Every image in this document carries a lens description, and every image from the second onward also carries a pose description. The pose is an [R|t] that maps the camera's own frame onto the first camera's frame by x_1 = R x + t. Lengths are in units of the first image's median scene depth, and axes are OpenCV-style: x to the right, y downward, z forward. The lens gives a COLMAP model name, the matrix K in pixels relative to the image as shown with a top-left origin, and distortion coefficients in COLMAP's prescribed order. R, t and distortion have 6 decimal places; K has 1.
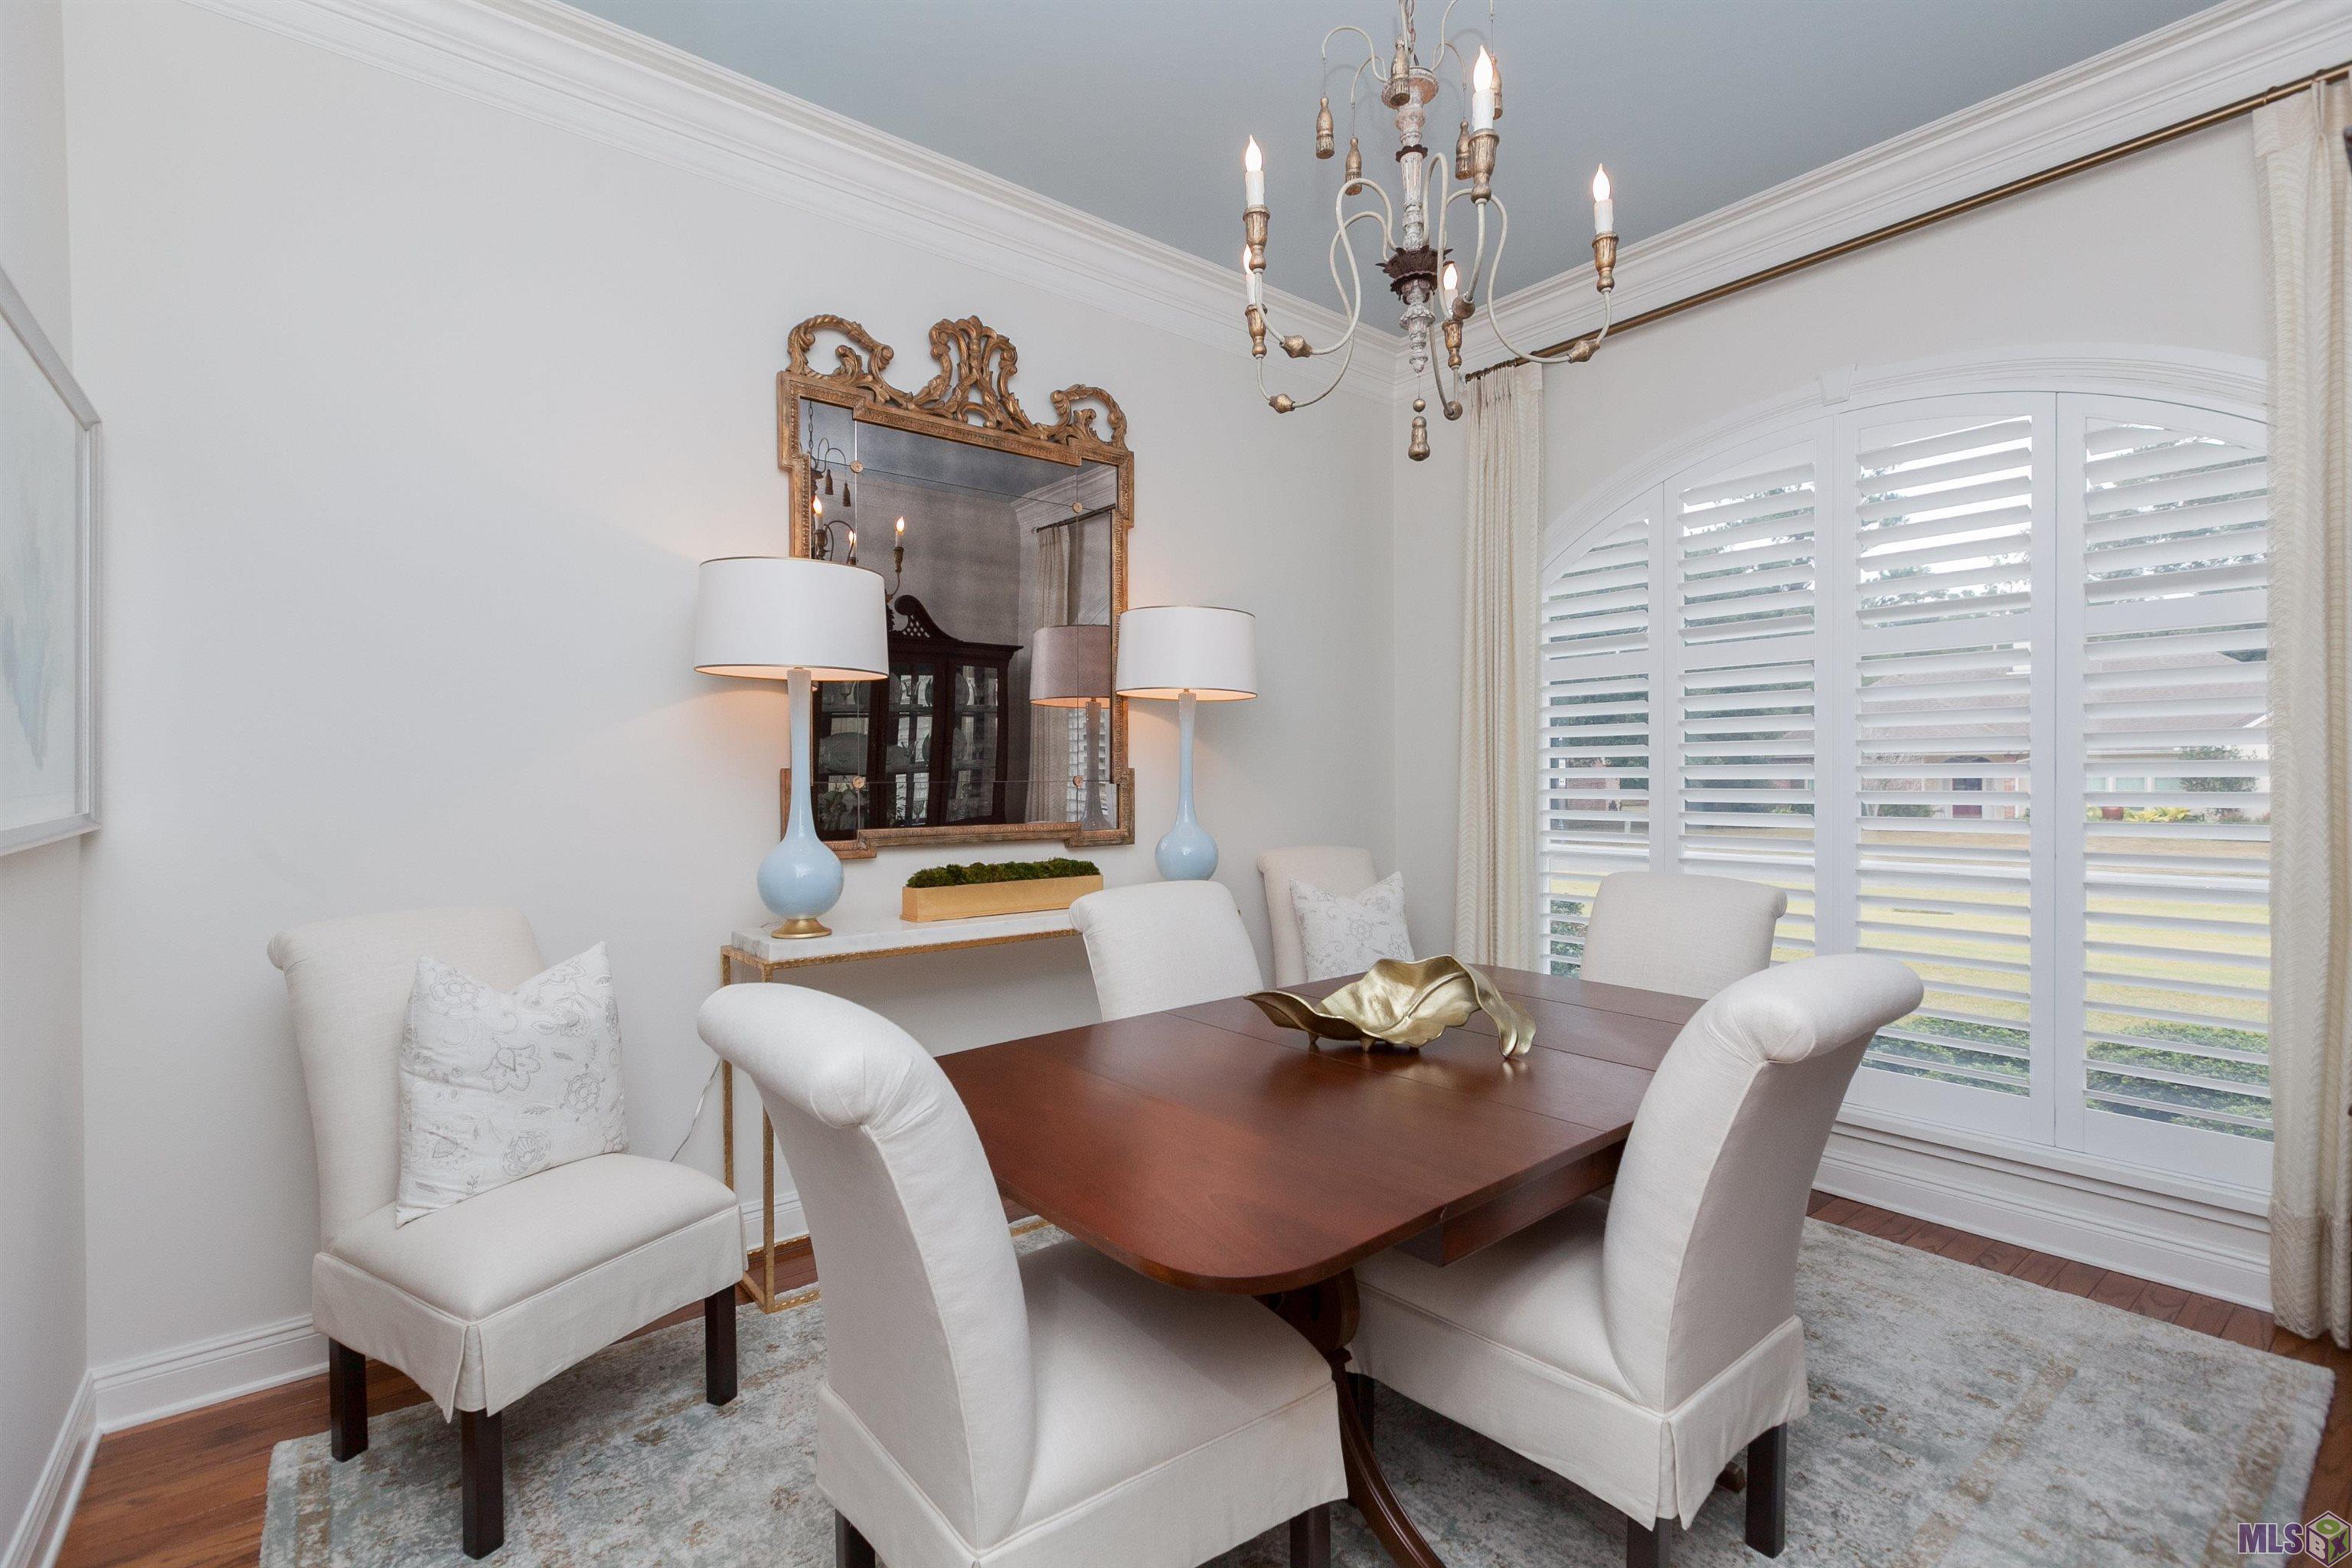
lens RADIAL K [[1049.2, 0, 1183.5], [0, 1049.2, 775.3], [0, 0, 1]] dist [0.000704, -0.000119]
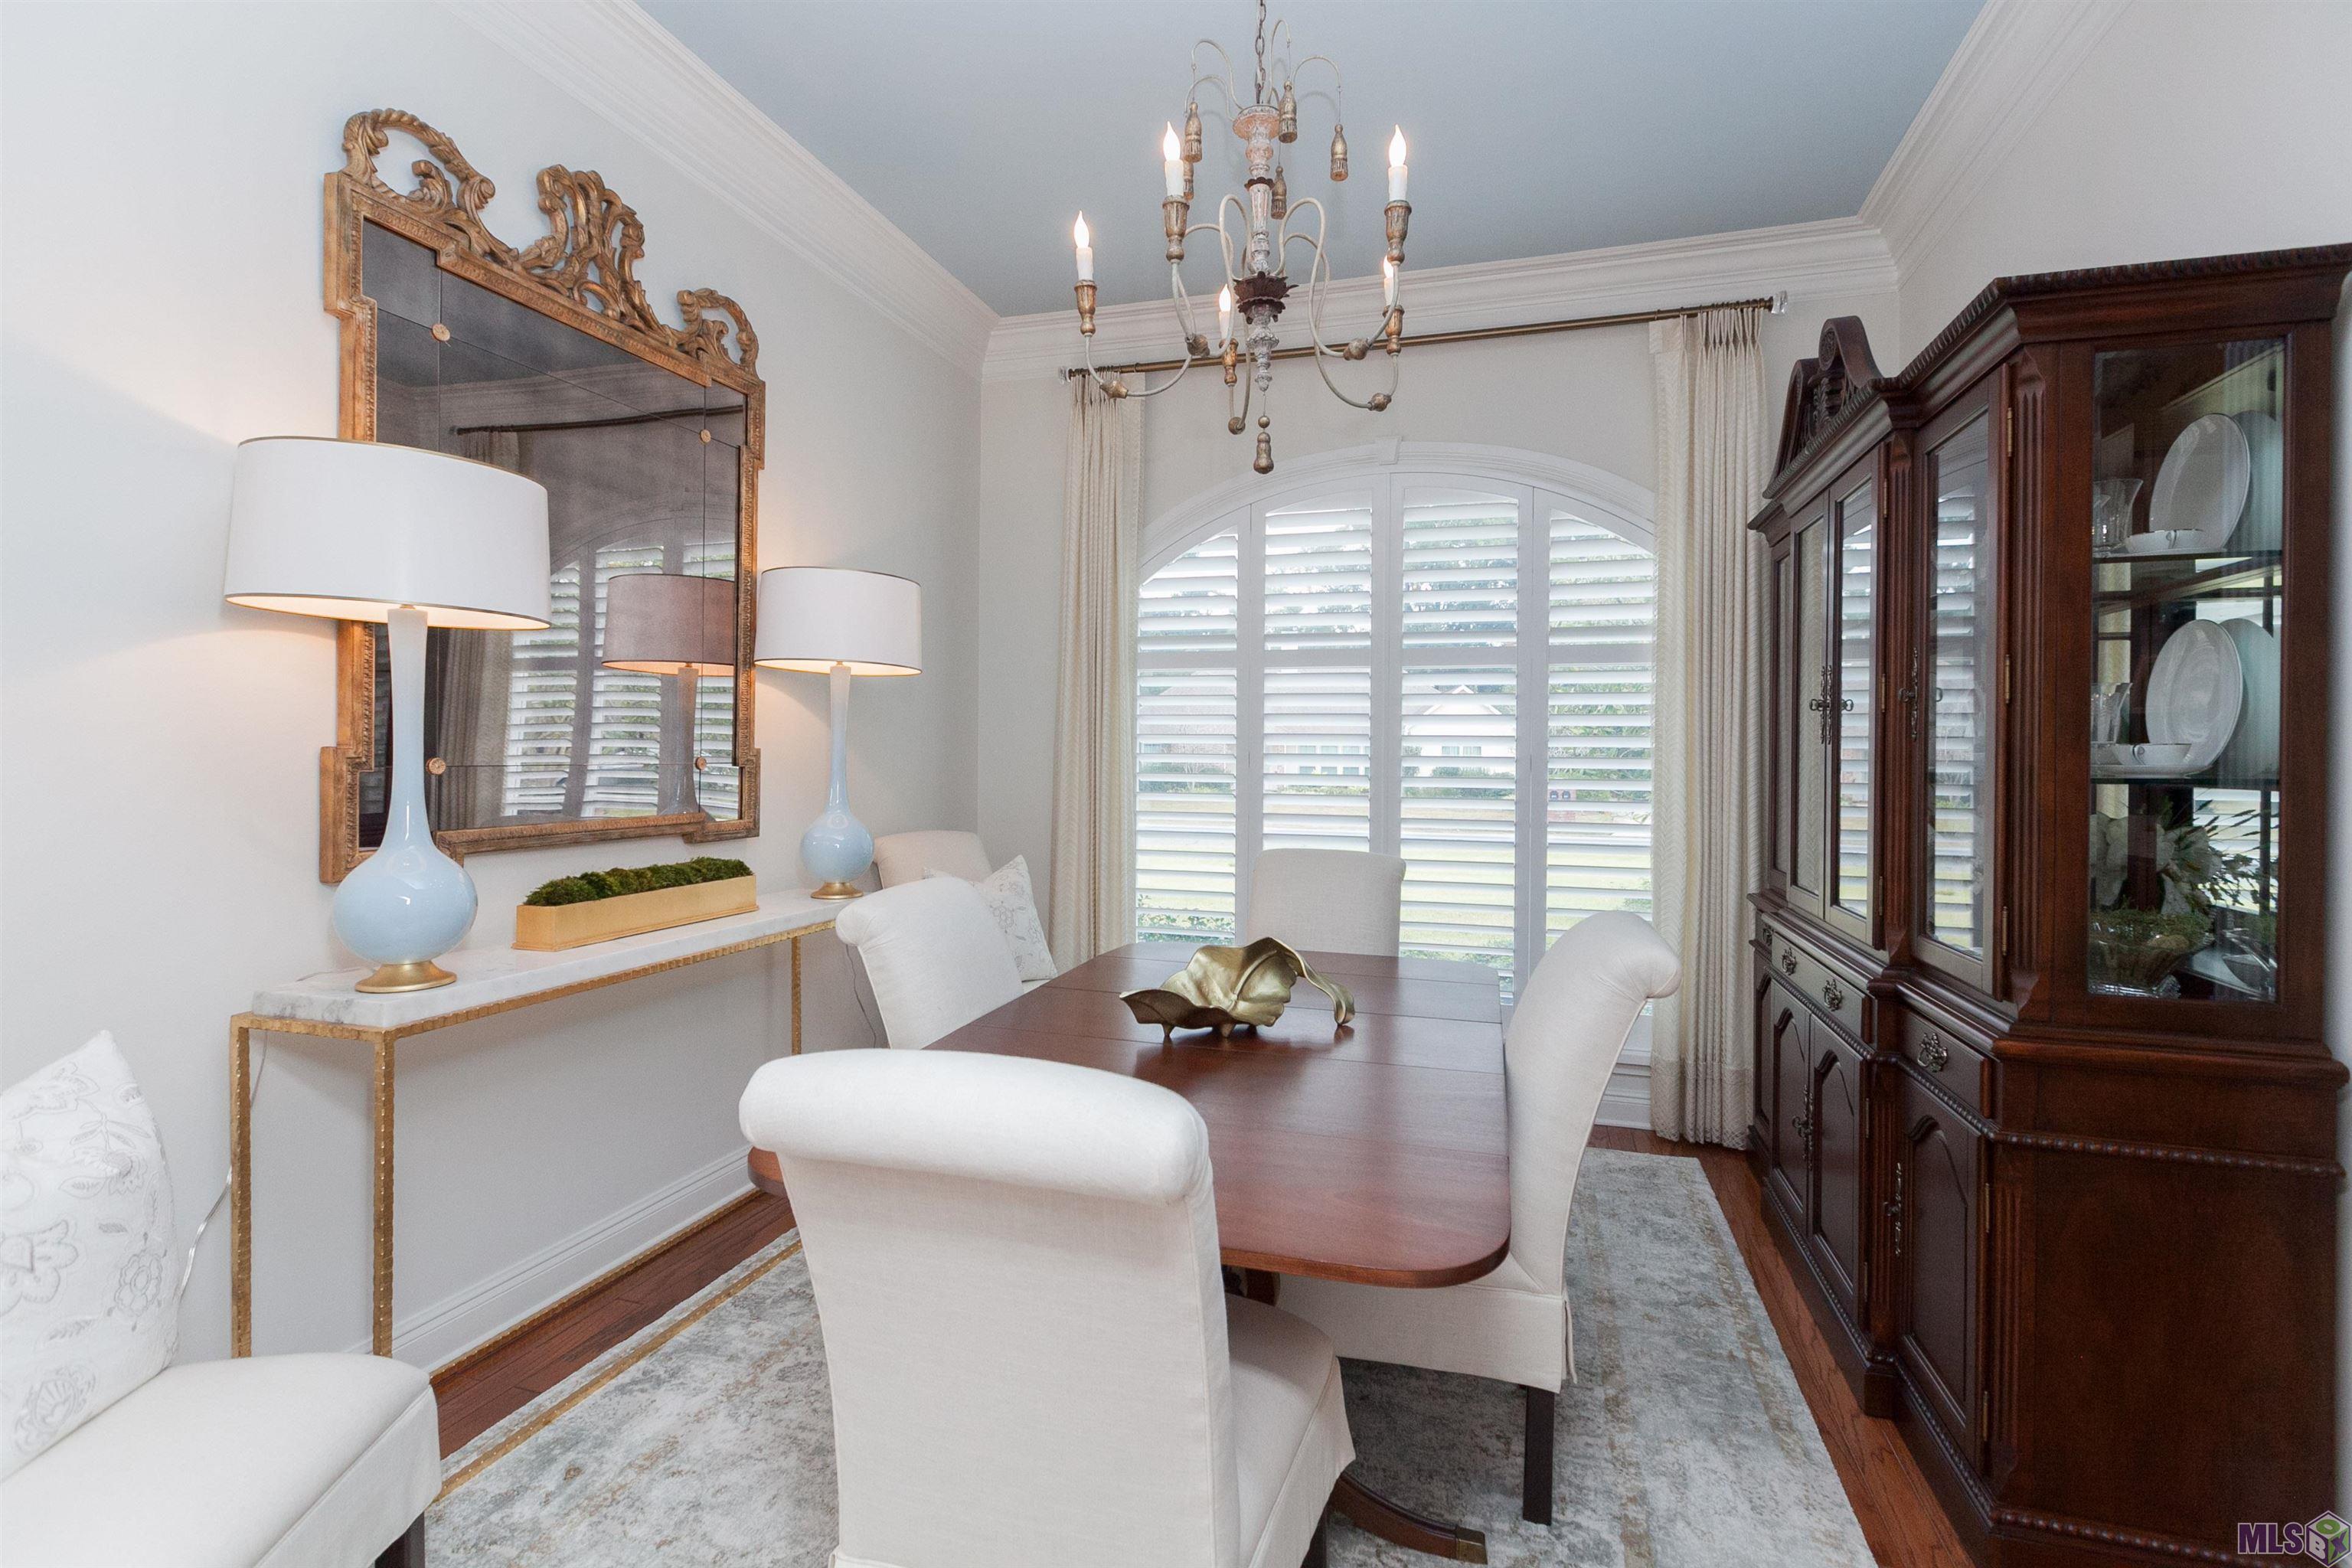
lens RADIAL K [[1055.3, 0, 1169.7], [0, 1055.3, 743.9], [0, 0, 1]] dist [0.000718, -0.001125]
pose [[0.829222, 0.017401, 0.558649, -0.294418], [-0.016264, 0.999843, -0.007003, -0.011200], [-0.558683, -0.003279, 0.829375, 0.108585]]
